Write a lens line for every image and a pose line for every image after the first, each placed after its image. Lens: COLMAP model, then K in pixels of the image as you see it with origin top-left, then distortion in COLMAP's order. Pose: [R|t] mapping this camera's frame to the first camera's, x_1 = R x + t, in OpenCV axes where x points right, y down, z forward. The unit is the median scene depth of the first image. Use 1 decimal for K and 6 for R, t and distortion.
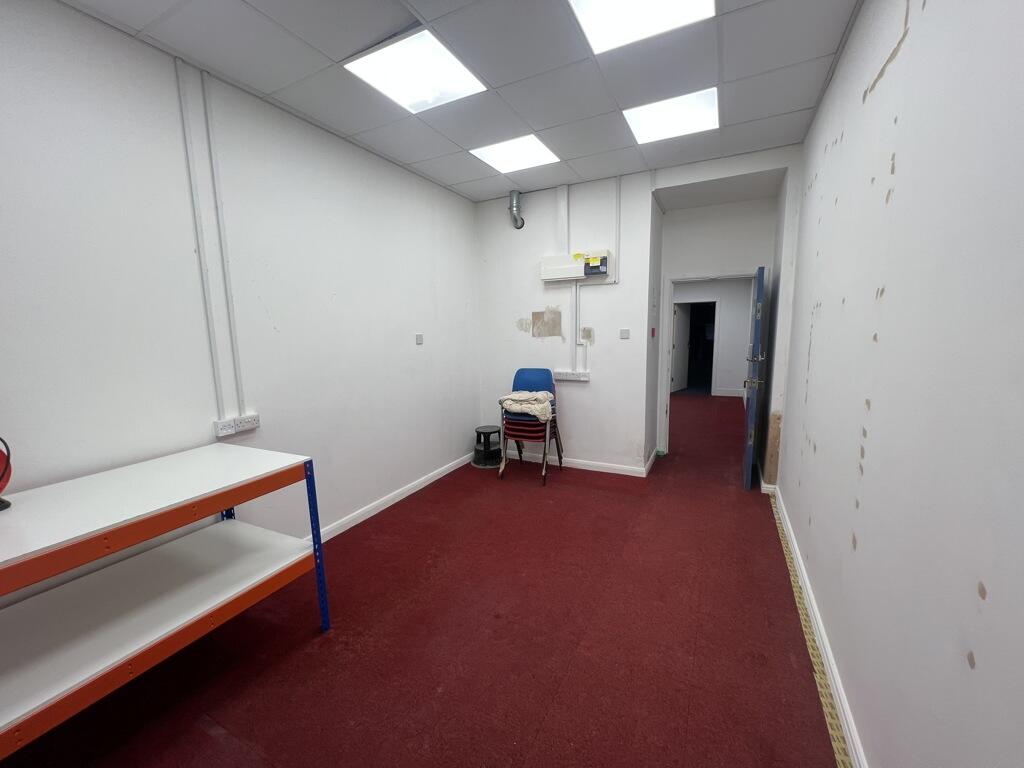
lens RADIAL K [[411.1, 0, 517.1], [0, 411.1, 384.0], [0, 0, 1]] dist [0.003693, 0.000390]
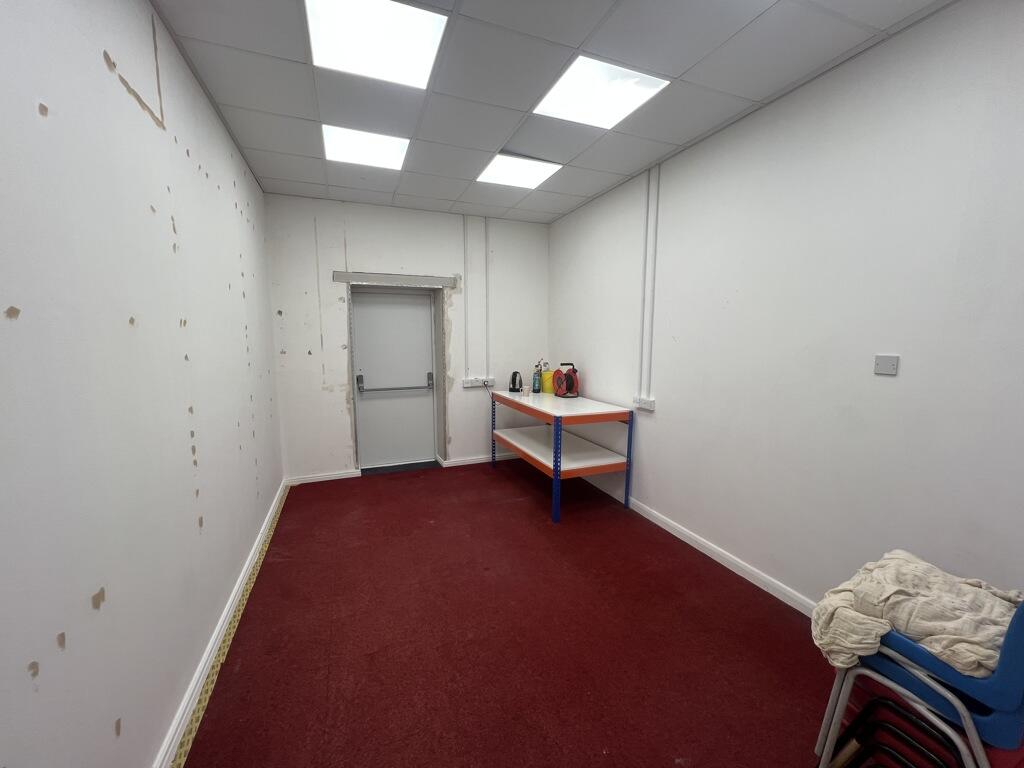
lens RADIAL K [[411.1, 0, 508.7], [0, 411.1, 383.4], [0, 0, 1]] dist [0.003693, 0.000390]
pose [[-0.675687, 0.104338, -0.729767, 0.687241], [-0.089735, 0.970931, 0.221903, -0.247054], [0.731707, 0.215422, -0.646683, 1.556157]]
